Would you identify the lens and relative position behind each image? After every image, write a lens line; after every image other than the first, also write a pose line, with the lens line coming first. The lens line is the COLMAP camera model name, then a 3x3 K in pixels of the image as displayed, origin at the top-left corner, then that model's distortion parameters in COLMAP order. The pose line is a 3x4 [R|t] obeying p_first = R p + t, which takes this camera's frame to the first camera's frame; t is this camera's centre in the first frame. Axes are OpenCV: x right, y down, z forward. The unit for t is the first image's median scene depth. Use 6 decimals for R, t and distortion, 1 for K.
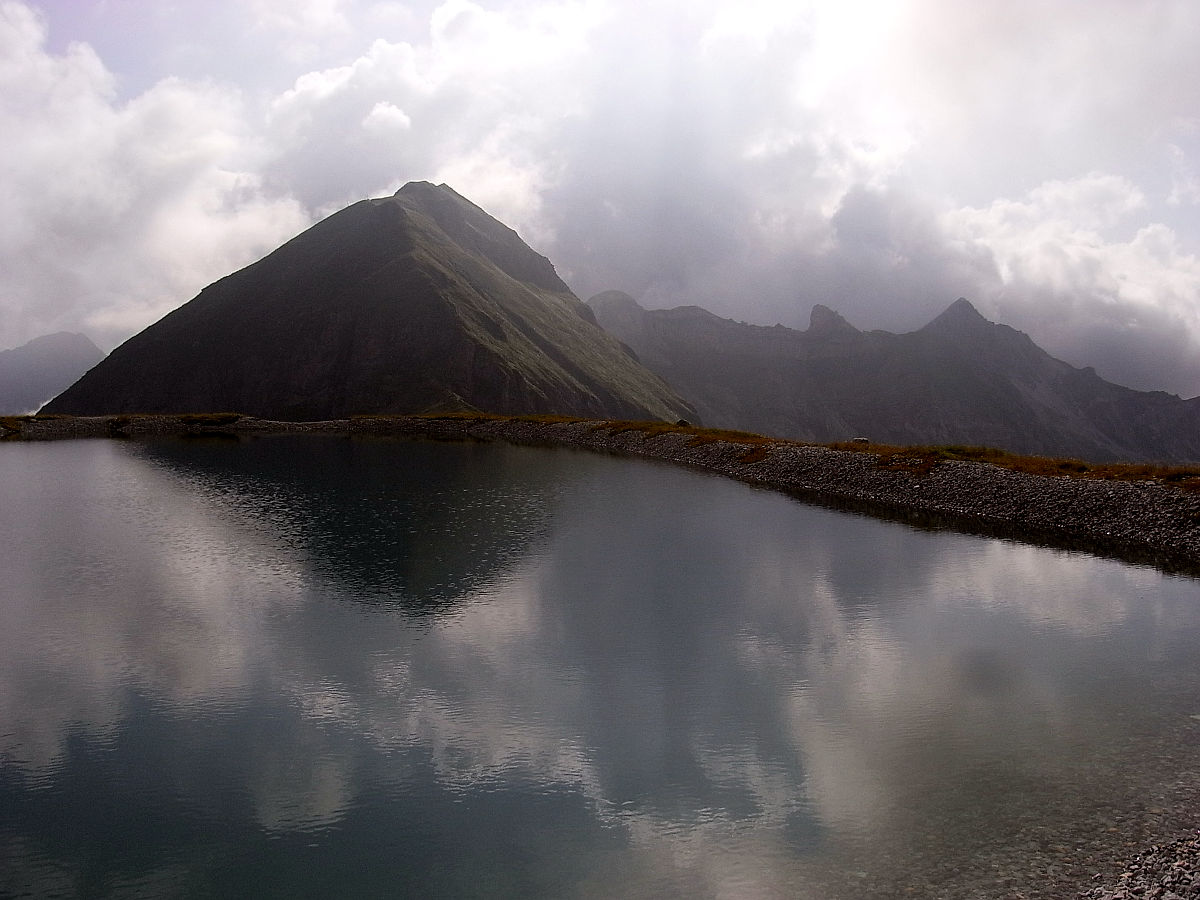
lens RADIAL K [[1015.1, 0, 600.0], [0, 1015.1, 450.0], [0, 0, 1]] dist [-0.096727, 0.000664]
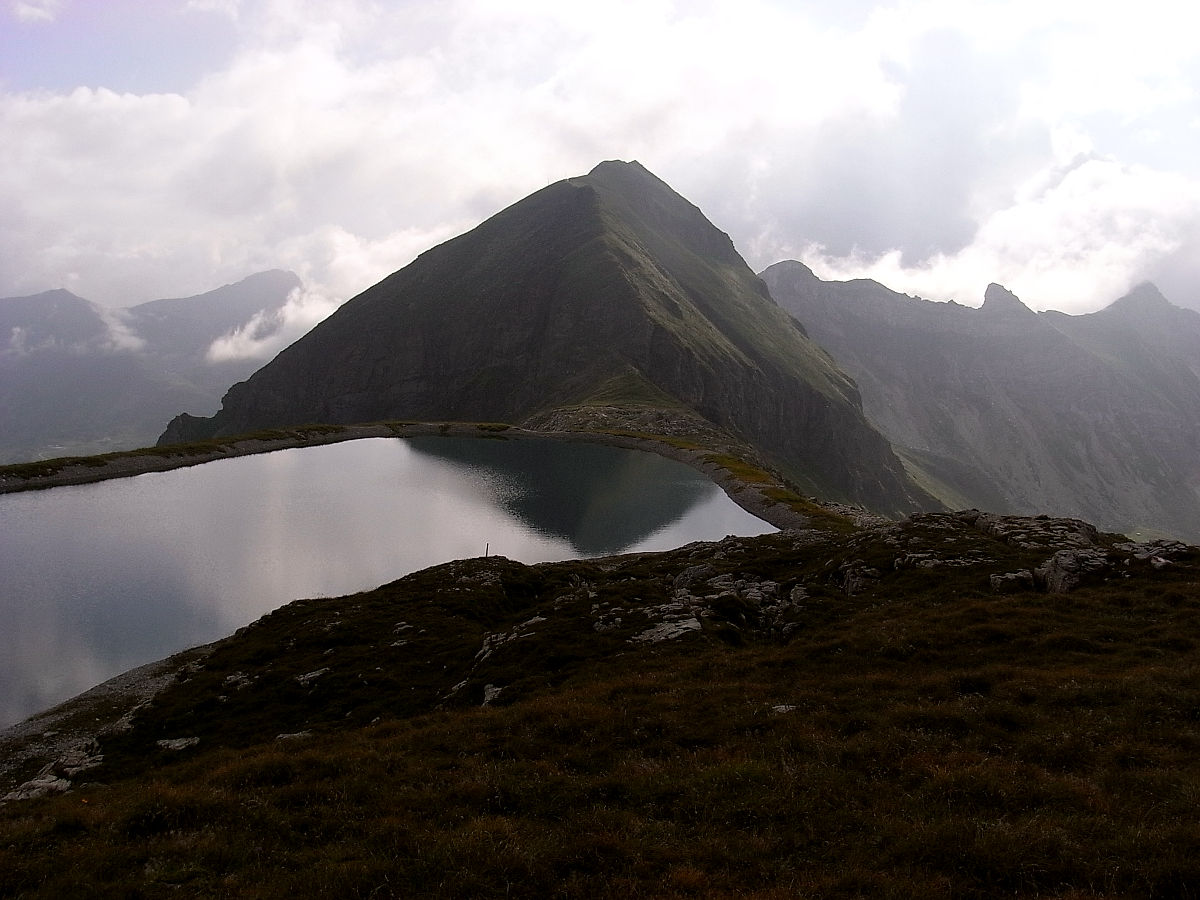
lens RADIAL K [[1015.1, 0, 600.0], [0, 1015.1, 450.0], [0, 0, 1]] dist [-0.096727, 0.000664]
pose [[0.983267, 0.065773, -0.169882, 0.018094], [-0.057344, 0.996890, 0.054058, -0.016855], [0.172909, -0.043412, 0.983981, -0.126378]]
